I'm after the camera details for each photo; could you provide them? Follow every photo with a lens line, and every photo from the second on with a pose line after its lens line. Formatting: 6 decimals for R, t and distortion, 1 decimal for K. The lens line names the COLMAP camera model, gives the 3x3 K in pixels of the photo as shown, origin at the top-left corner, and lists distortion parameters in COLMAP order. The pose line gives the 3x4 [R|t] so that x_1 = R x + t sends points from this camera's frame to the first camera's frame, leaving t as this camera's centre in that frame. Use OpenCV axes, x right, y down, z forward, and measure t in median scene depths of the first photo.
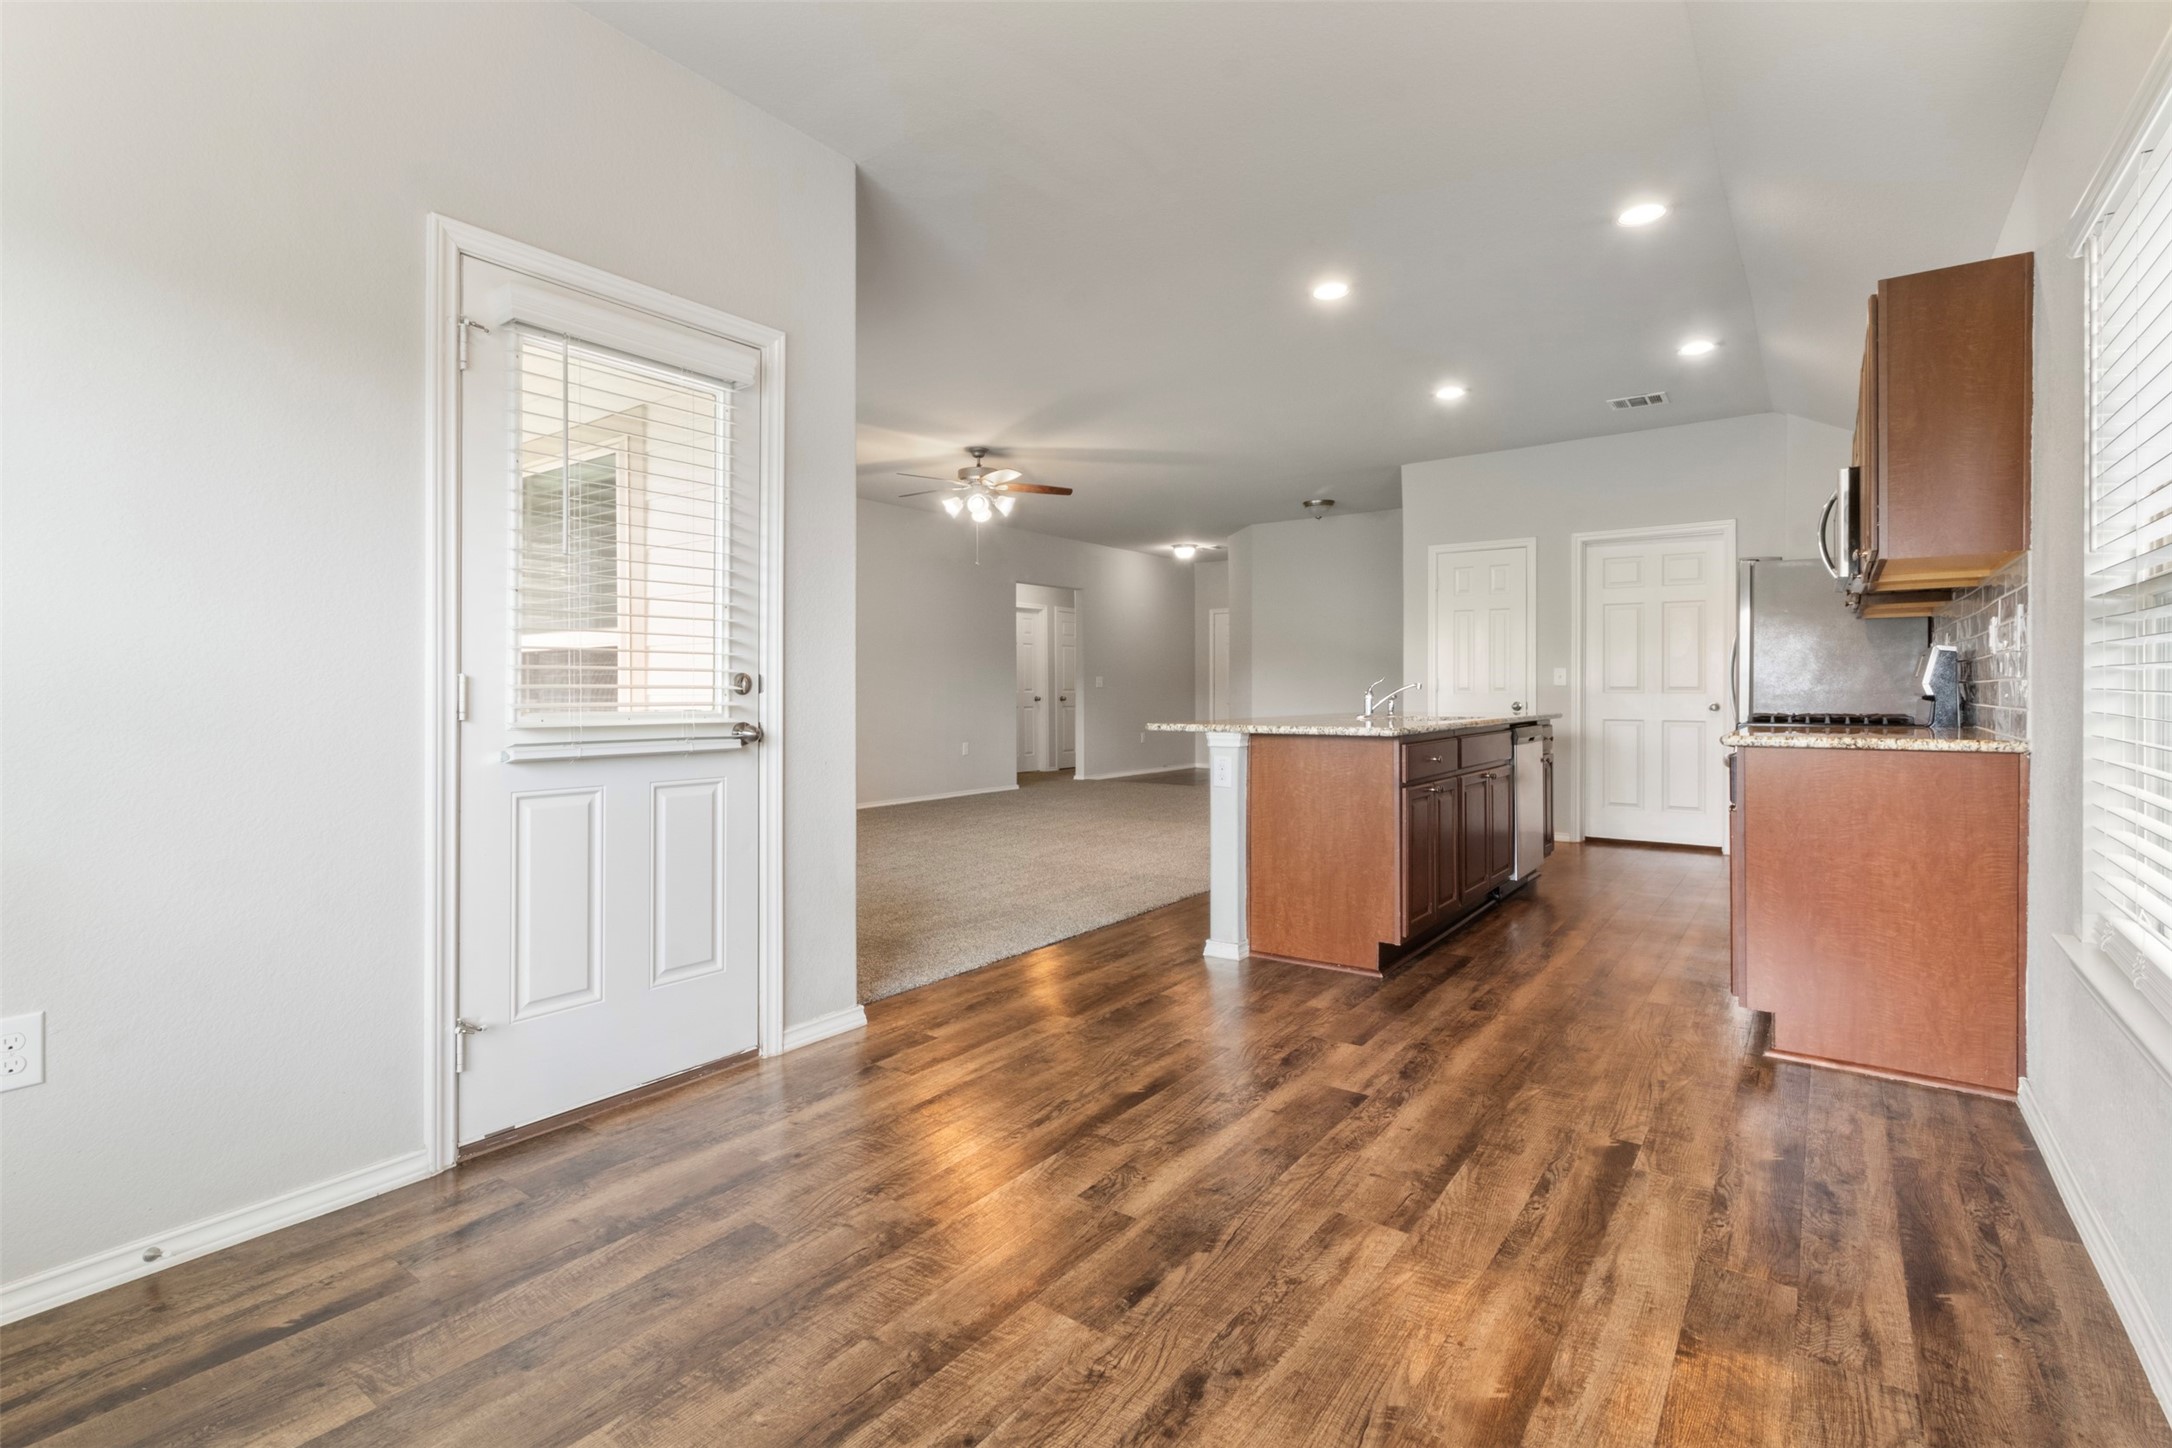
lens RADIAL K [[1012.3, 0, 1074.0], [0, 1012.3, 686.8], [0, 0, 1]] dist [0.001015, 0.000096]
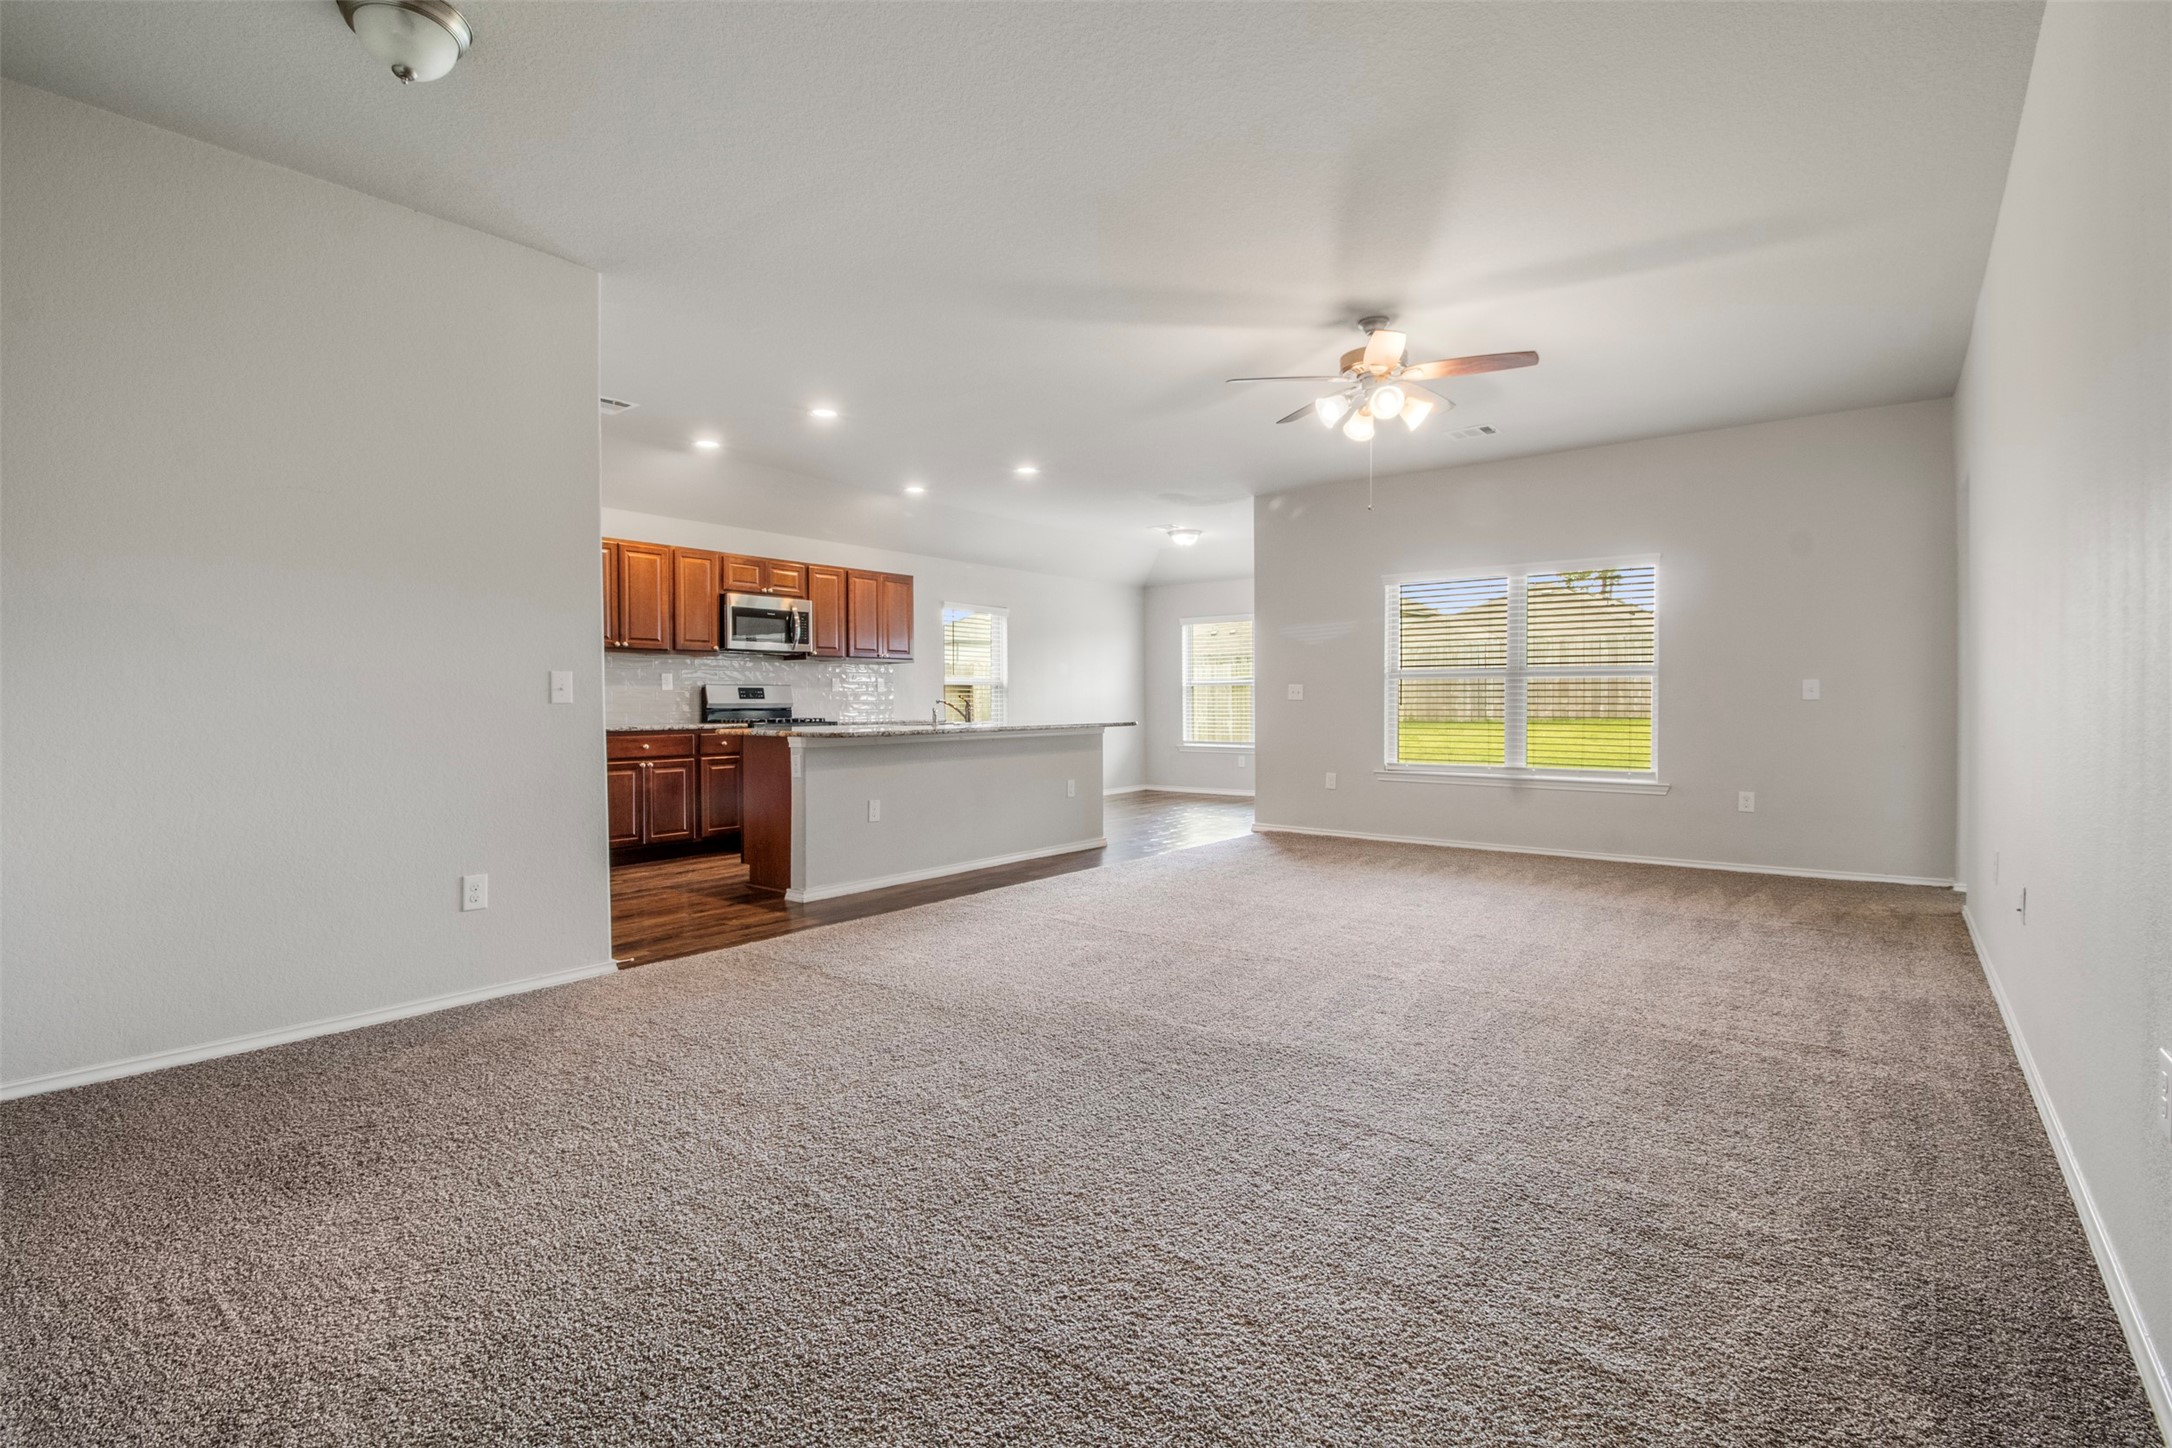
lens RADIAL K [[1014.6, 0, 1068.8], [0, 1014.6, 693.5], [0, 0, 1]] dist [0.002899, 0.001140]
pose [[-0.999341, 0.009314, 0.035077, 0.143423], [0.008942, 0.999902, -0.010741, 0.006293], [-0.035174, -0.010420, -0.999327, 3.059162]]
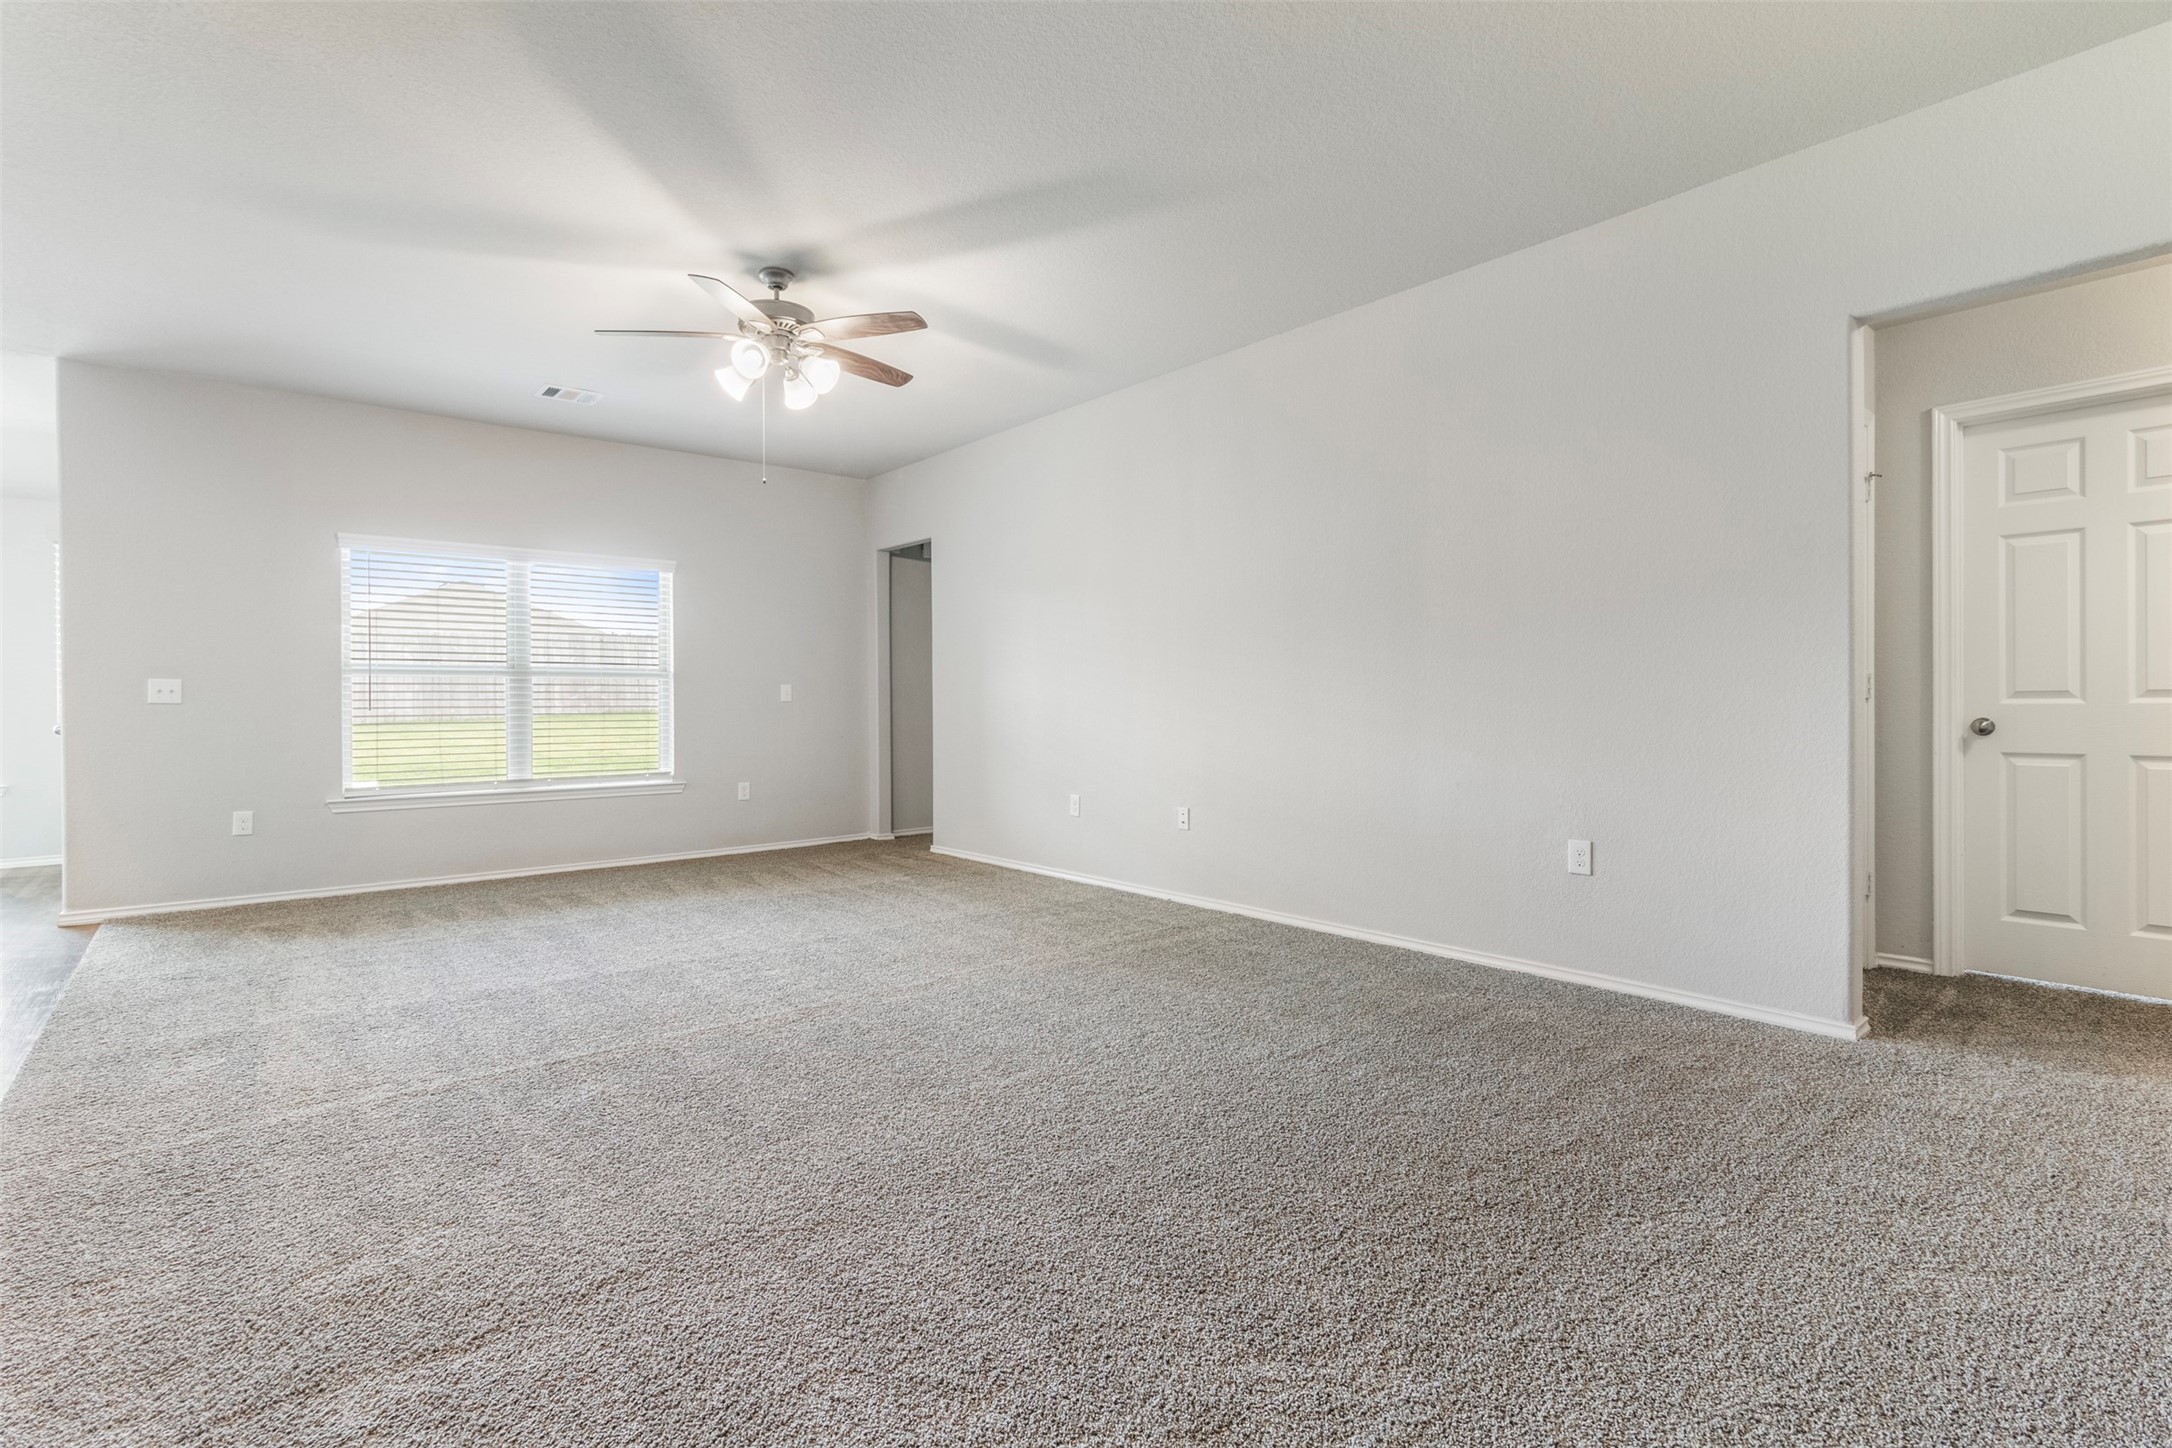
lens RADIAL K [[1006.7, 0, 1066.7], [0, 1006.7, 702.8], [0, 0, 1]] dist [0.003023, 0.000954]
pose [[-0.233002, 0.009195, -0.972433, 0.775514], [0.009527, 0.999929, 0.007172, 0.002201], [0.972430, -0.007593, -0.233073, 2.402852]]
